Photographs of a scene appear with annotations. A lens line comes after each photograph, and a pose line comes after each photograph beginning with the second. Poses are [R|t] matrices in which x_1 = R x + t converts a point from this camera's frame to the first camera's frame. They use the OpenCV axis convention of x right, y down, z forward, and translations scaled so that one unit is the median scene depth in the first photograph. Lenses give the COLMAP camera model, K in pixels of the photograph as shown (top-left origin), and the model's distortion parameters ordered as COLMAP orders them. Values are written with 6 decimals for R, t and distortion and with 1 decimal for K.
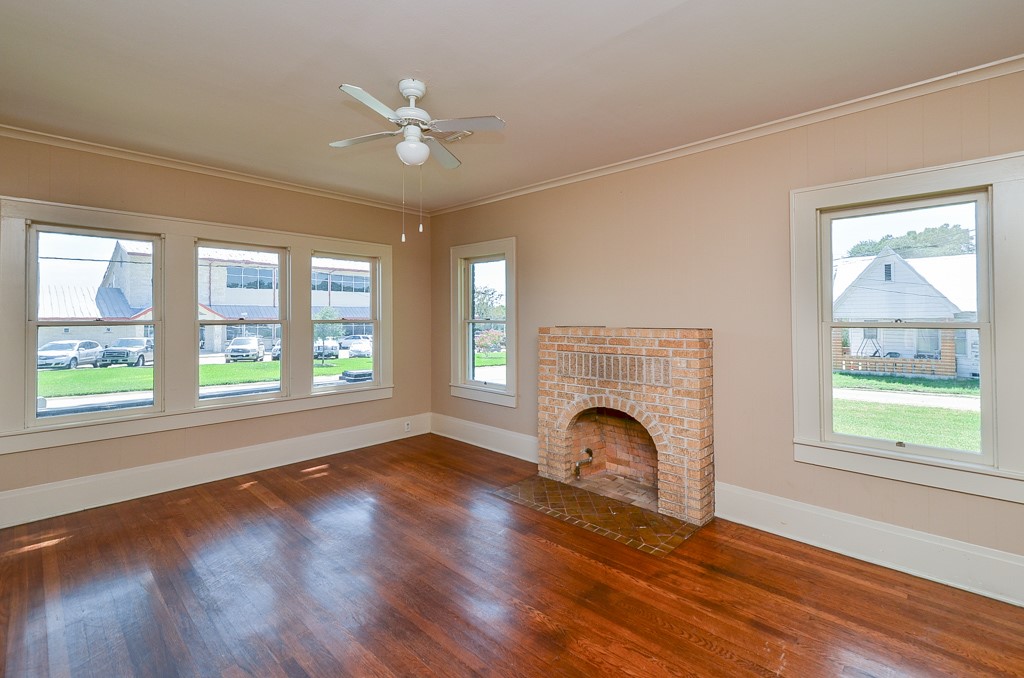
lens RADIAL K [[469.4, 0, 517.9], [0, 469.4, 315.0], [0, 0, 1]] dist [0.001553, -0.000216]
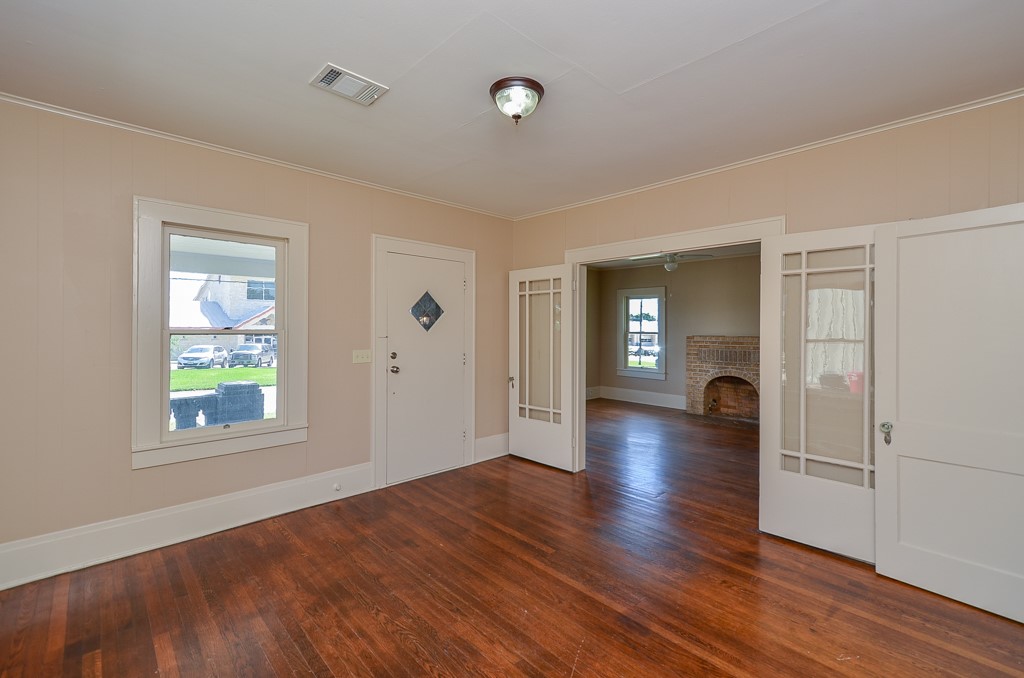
lens RADIAL K [[444.1, 0, 514.0], [0, 444.1, 329.9], [0, 0, 1]] dist [0.022079, -0.003583]
pose [[0.998579, 0.005783, -0.052971, -0.625557], [-0.005269, 0.999938, 0.009832, -0.014943], [0.053025, -0.009539, 0.998548, -0.950891]]
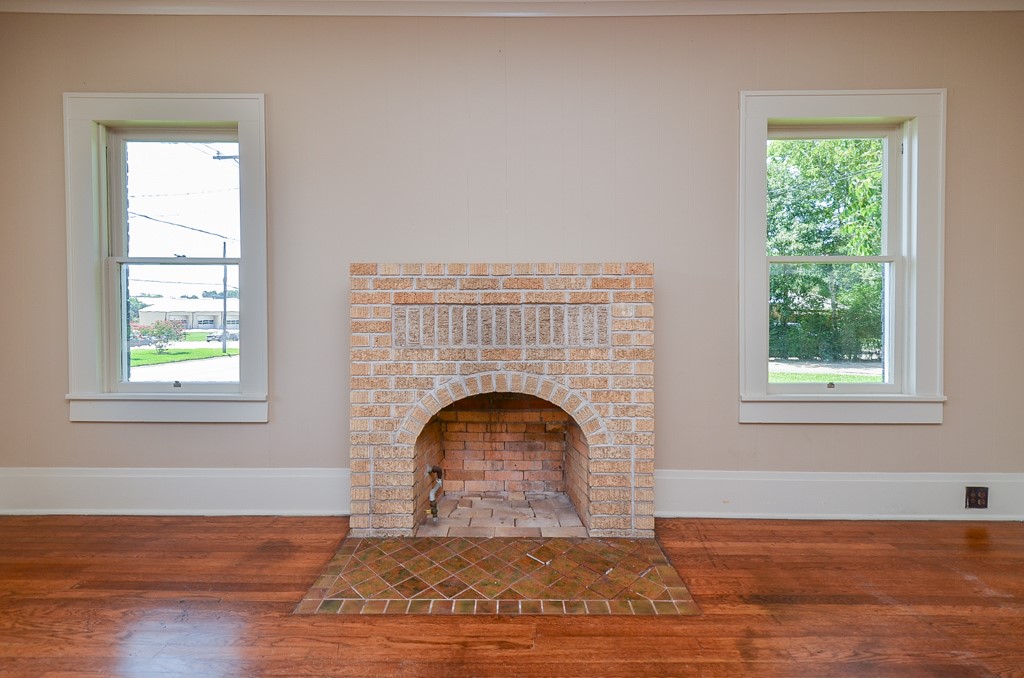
lens RADIAL K [[473.8, 0, 507.7], [0, 473.8, 314.3], [0, 0, 1]] dist [0.005946, 0.000345]
pose [[0.724288, -0.010062, 0.689425, -0.221741], [-0.002242, 0.999854, 0.016947, 0.083041], [-0.689494, -0.013820, 0.724159, 0.533923]]
